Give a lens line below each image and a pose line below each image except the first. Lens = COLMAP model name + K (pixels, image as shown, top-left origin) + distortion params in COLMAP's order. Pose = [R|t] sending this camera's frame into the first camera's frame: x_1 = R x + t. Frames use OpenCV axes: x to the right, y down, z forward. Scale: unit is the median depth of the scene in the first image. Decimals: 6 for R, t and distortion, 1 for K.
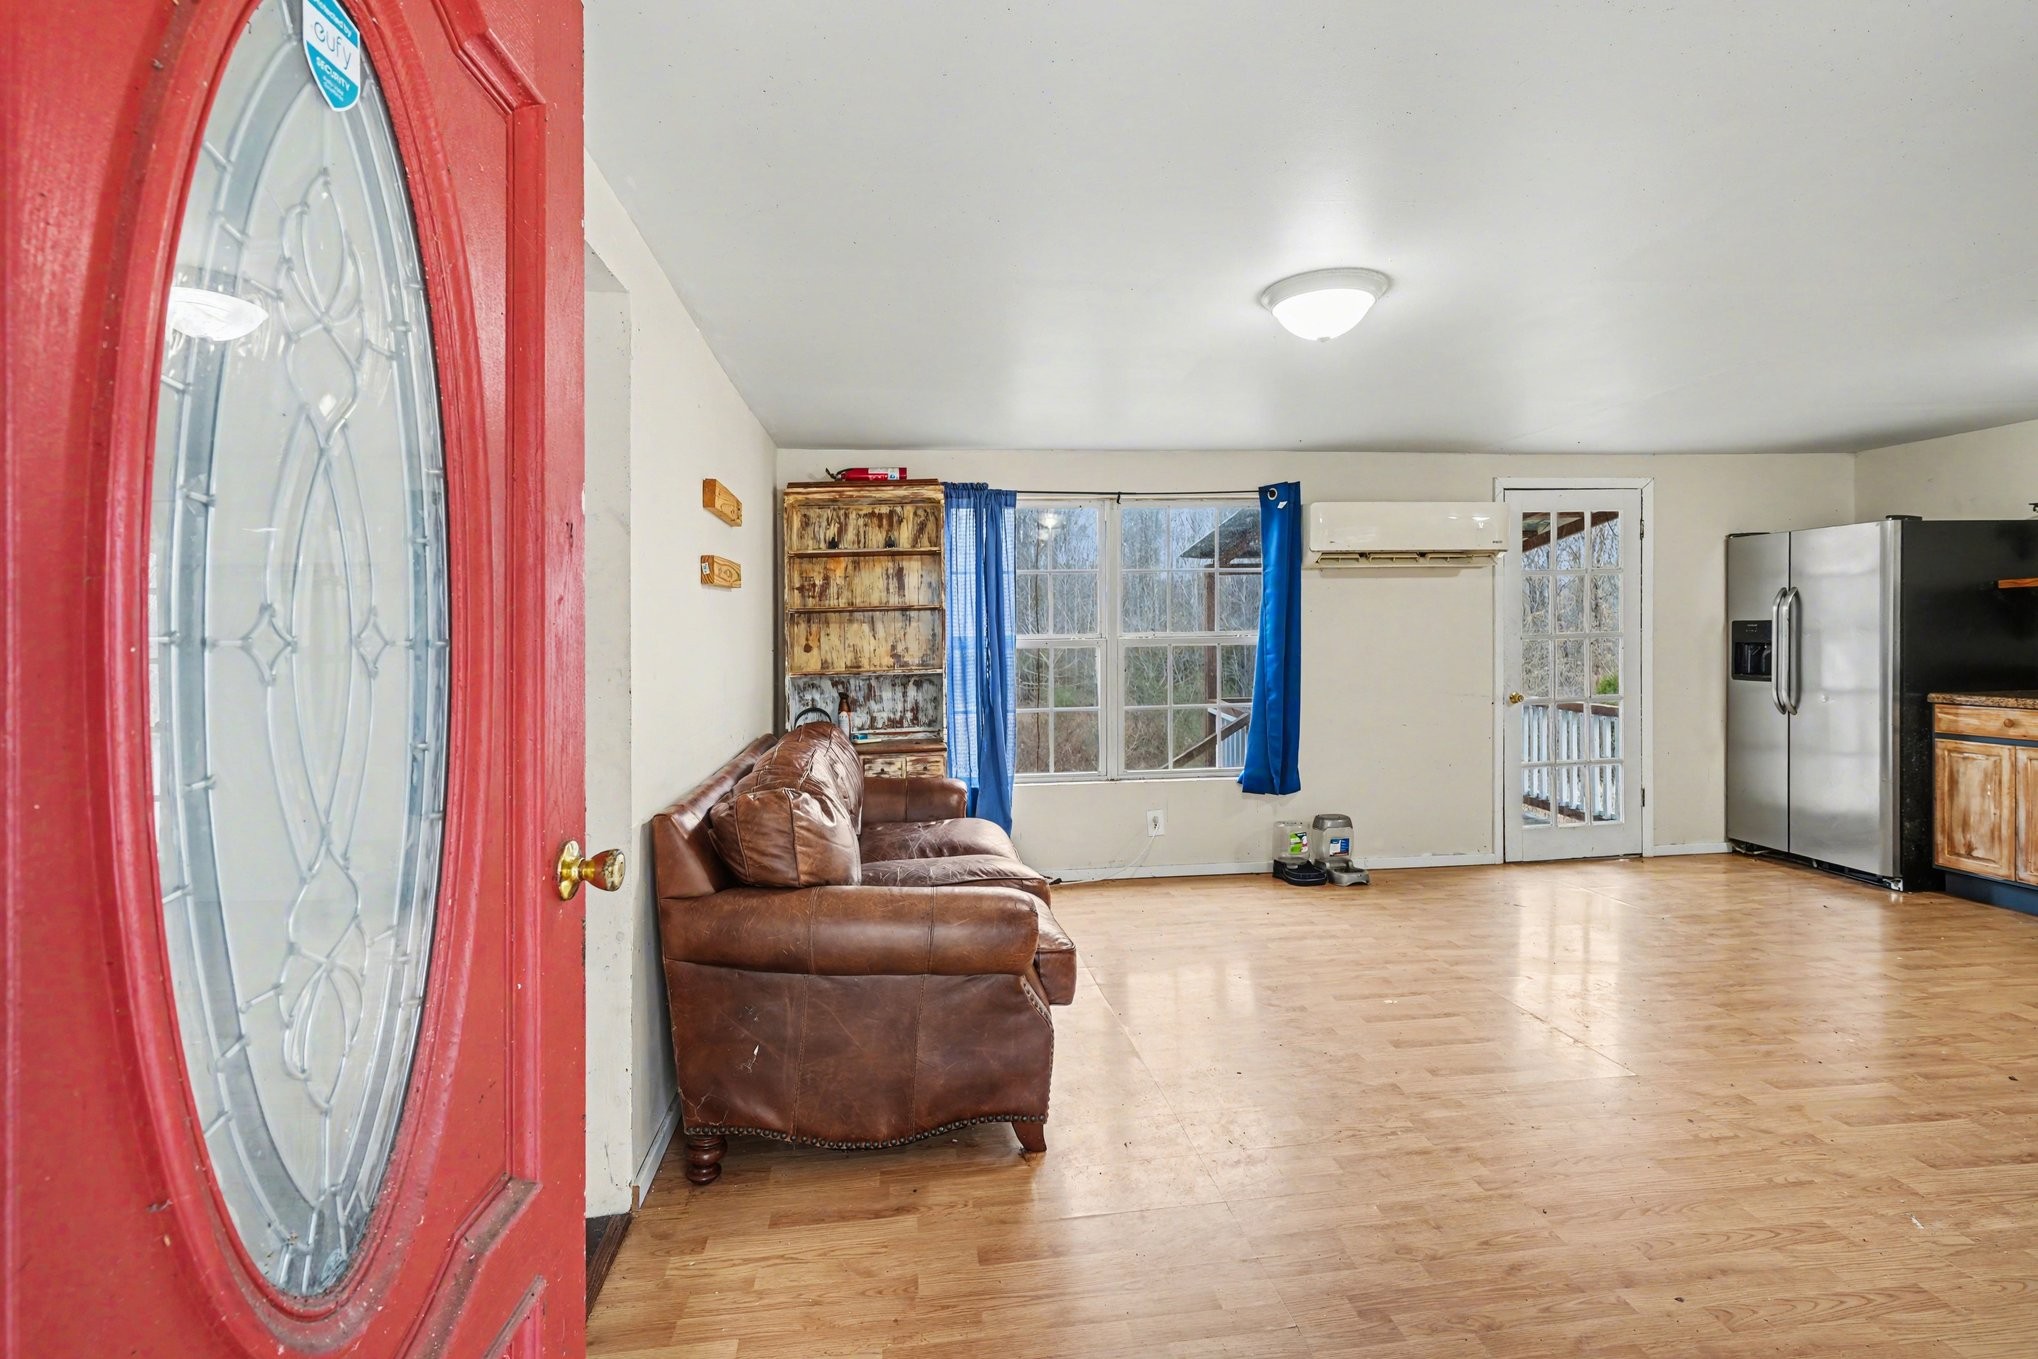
lens RADIAL K [[956.1, 0, 1016.9], [0, 956.1, 667.8], [0, 0, 1]] dist [-0.011535, 0.004849]
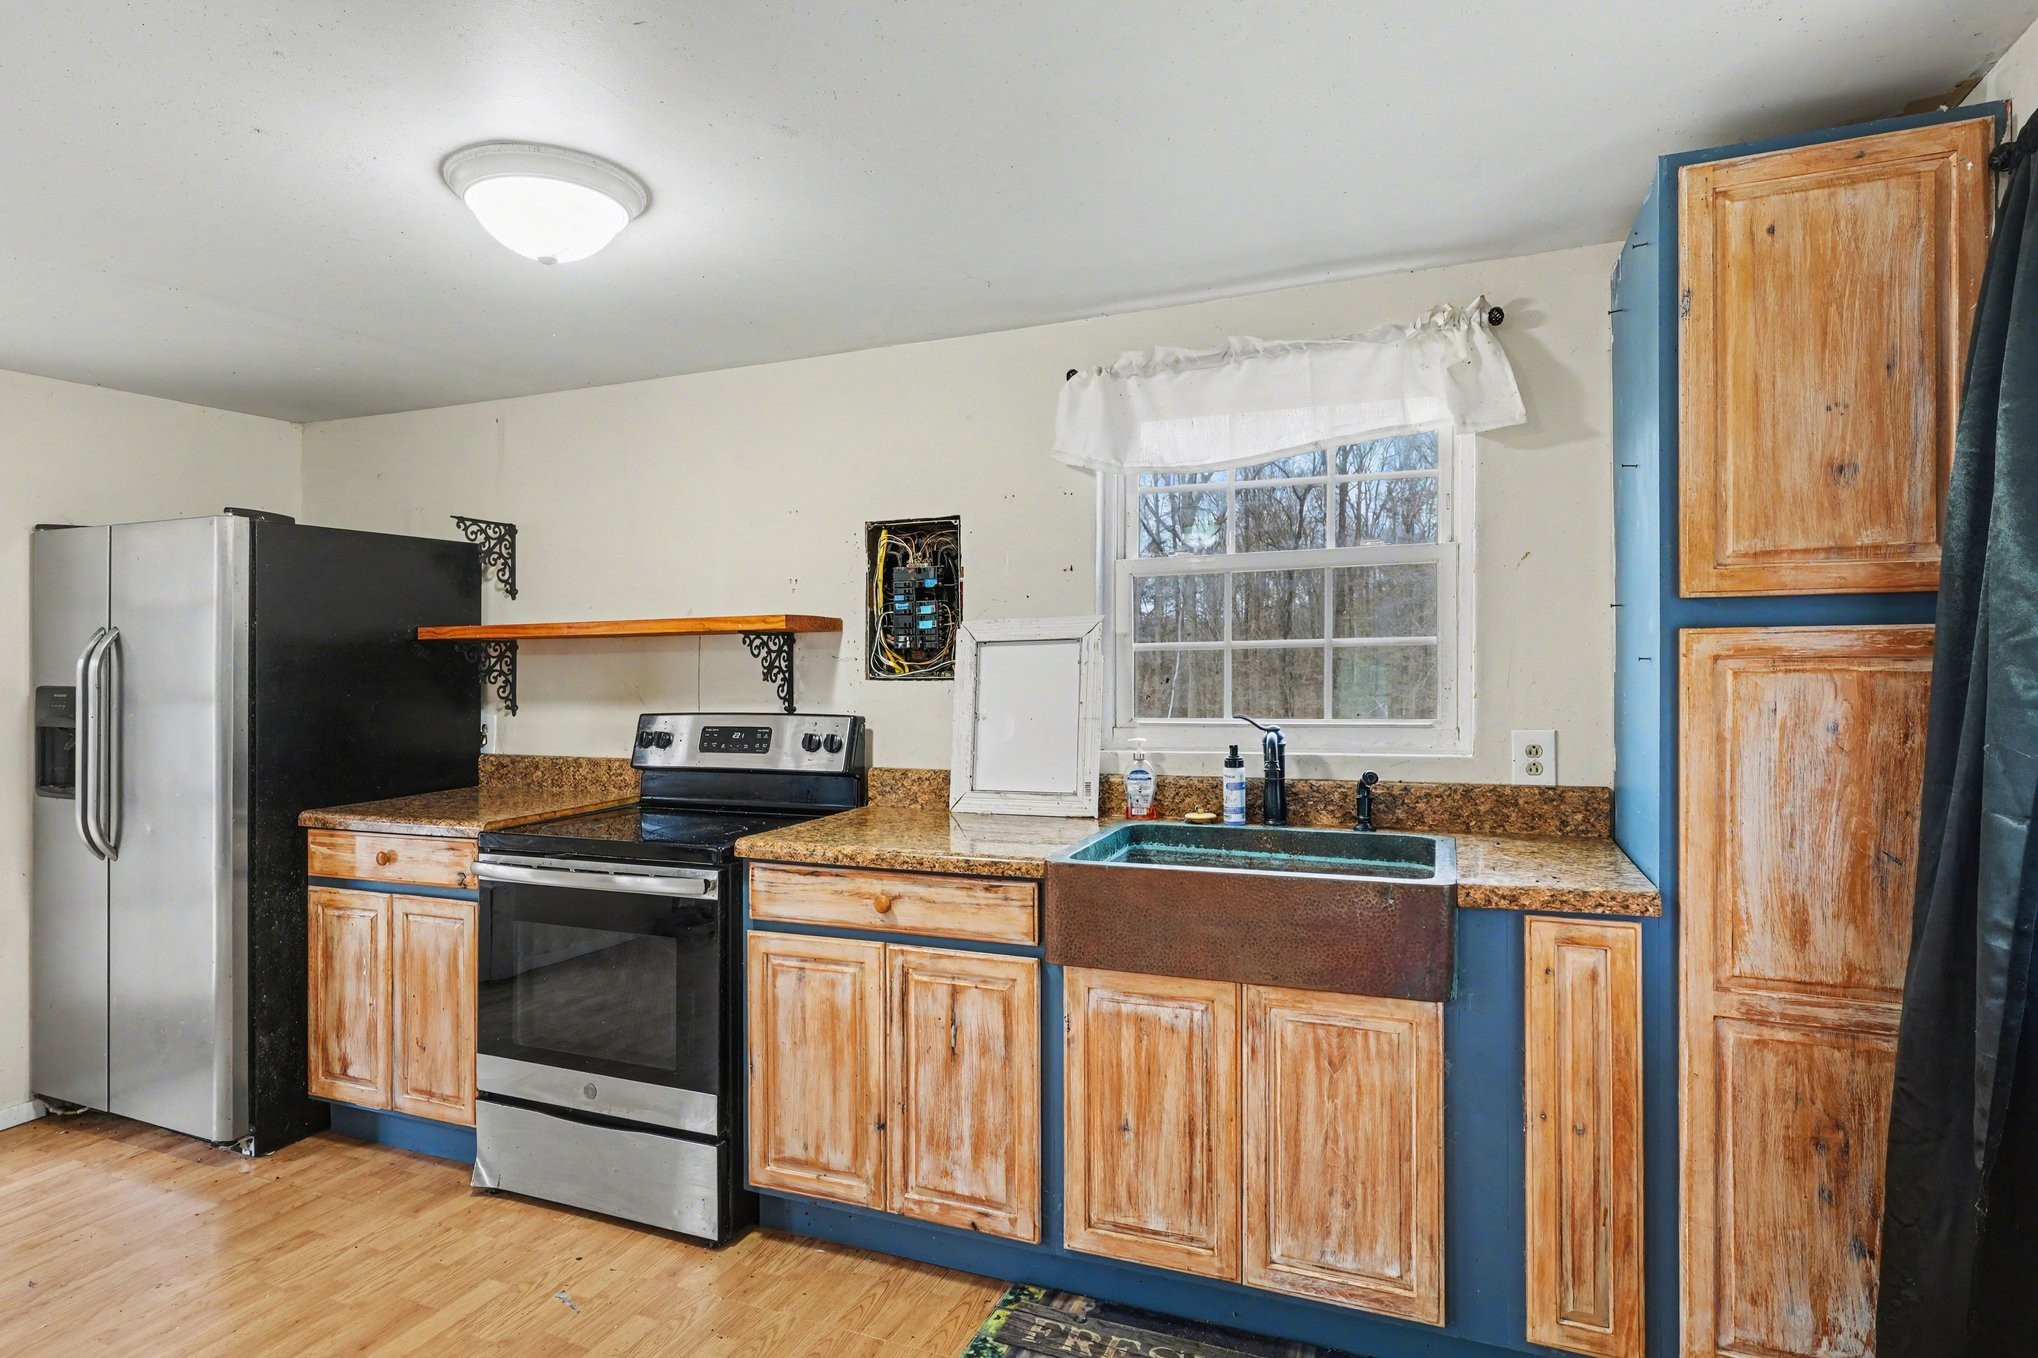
lens RADIAL K [[1038.0, 0, 1036.3], [0, 1038.0, 623.3], [0, 0, 1]] dist [-0.009606, 0.004130]
pose [[0.453525, 0.023128, 0.890943, 0.587241], [0.027761, 0.998812, -0.040059, -0.054471], [-0.890811, 0.042901, 0.452344, 0.278498]]
